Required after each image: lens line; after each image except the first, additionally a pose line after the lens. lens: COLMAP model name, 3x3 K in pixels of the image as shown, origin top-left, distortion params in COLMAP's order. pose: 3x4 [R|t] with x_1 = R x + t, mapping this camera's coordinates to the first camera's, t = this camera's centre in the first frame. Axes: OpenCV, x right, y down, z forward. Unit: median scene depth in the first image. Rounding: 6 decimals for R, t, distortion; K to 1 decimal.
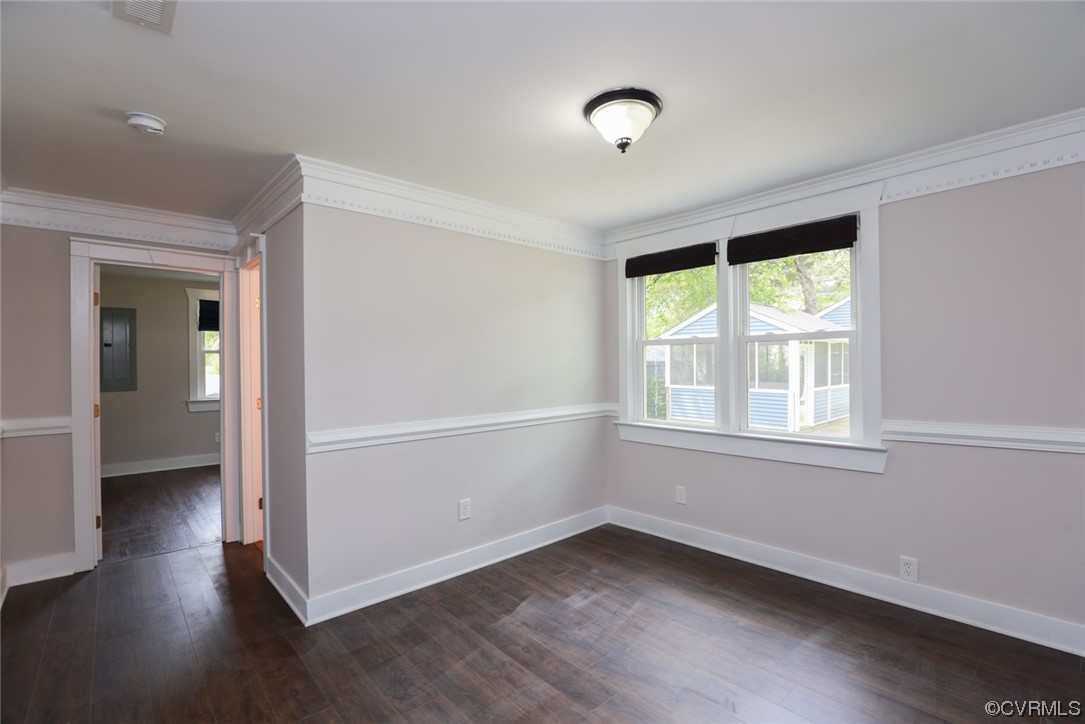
lens RADIAL K [[495.9, 0, 539.2], [0, 495.9, 361.0], [0, 0, 1]] dist [-0.035845, 0.006034]
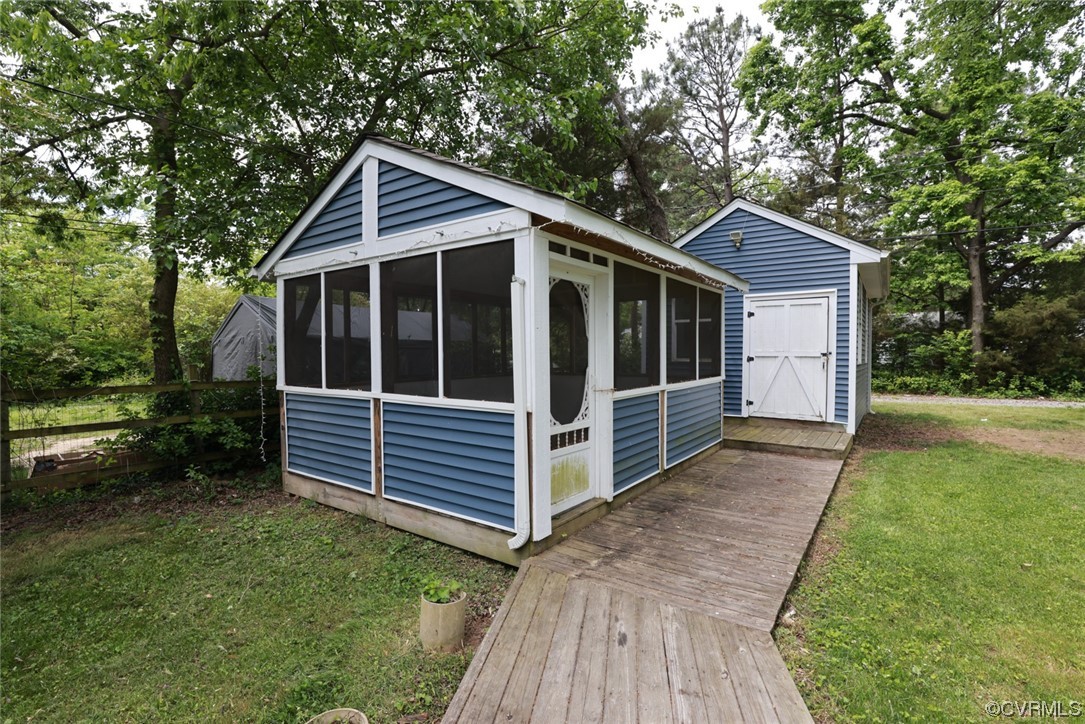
lens RADIAL K [[495.9, 0, 550.6], [0, 495.9, 362.7], [0, 0, 1]] dist [-0.035845, 0.006034]
pose [[0.977562, -0.007025, 0.210532, 0.439689], [0.003378, 0.999838, 0.017678, 0.027345], [-0.210623, -0.016571, 0.977427, 0.657797]]
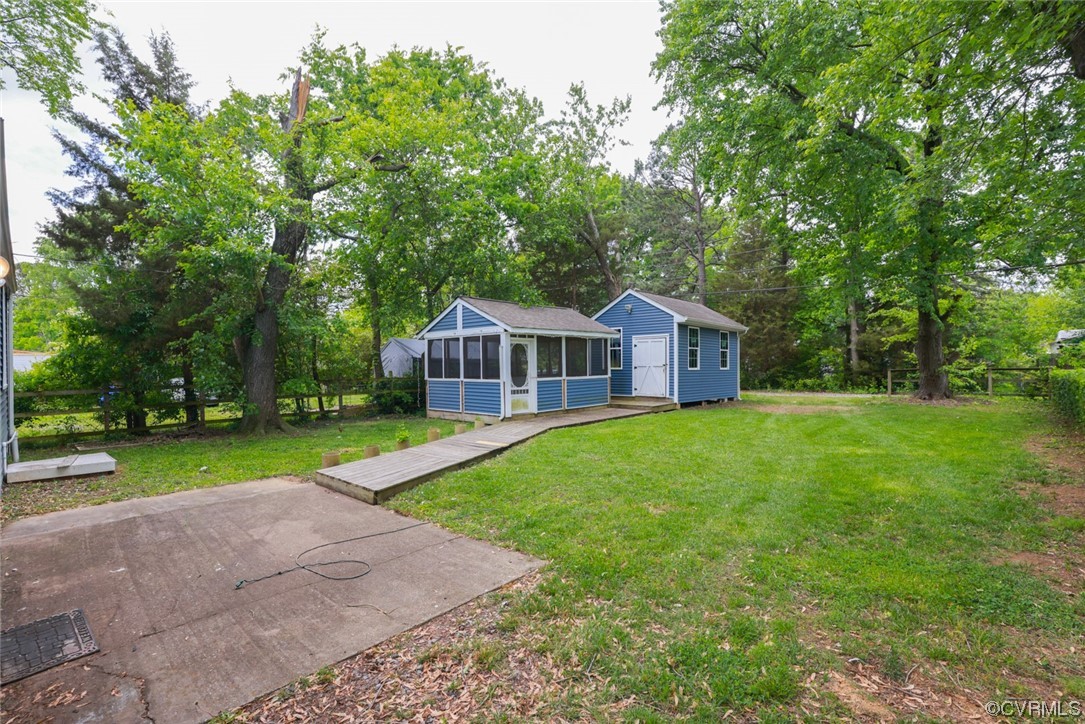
lens RADIAL K [[495.9, 0, 547.2], [0, 495.9, 364.7], [0, 0, 1]] dist [-0.035845, 0.006034]
pose [[0.996546, -0.009708, 0.082479, 0.491292], [0.009884, 0.999950, -0.001723, 0.027029], [-0.082458, 0.002532, 0.996591, -0.099545]]
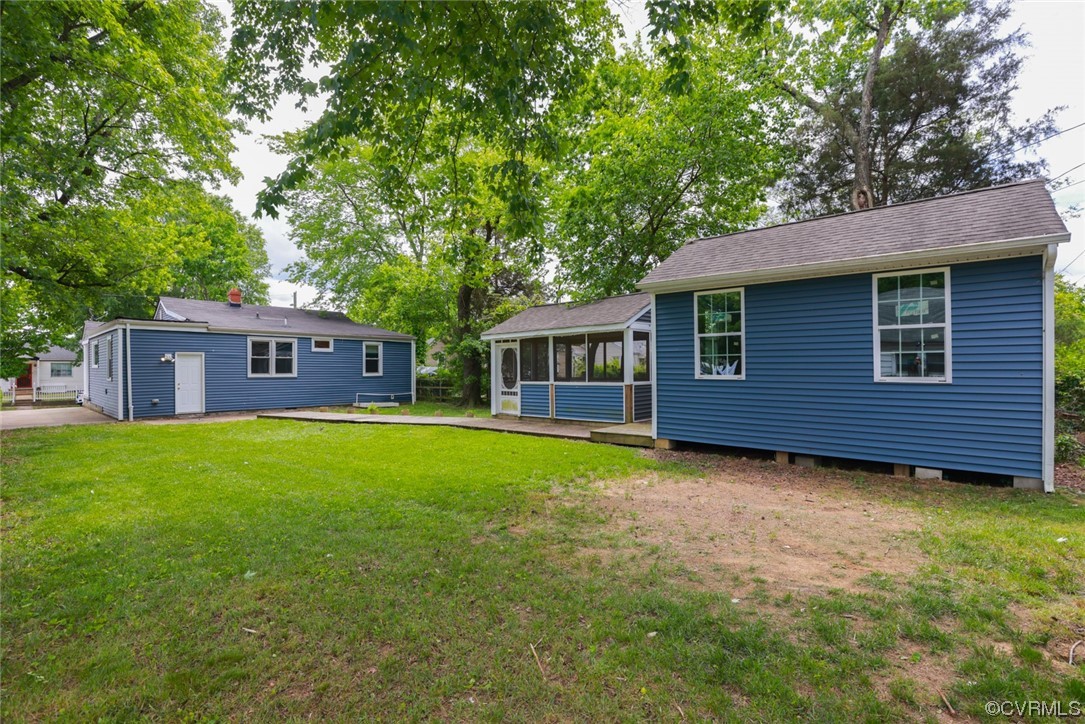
lens RADIAL K [[495.9, 0, 543.1], [0, 495.9, 370.9], [0, 0, 1]] dist [-0.035845, 0.006034]
pose [[0.084751, -0.003834, -0.996395, 1.660837], [-0.001284, 0.999991, -0.003957, 0.035783], [0.996401, 0.001615, 0.084746, 0.955330]]
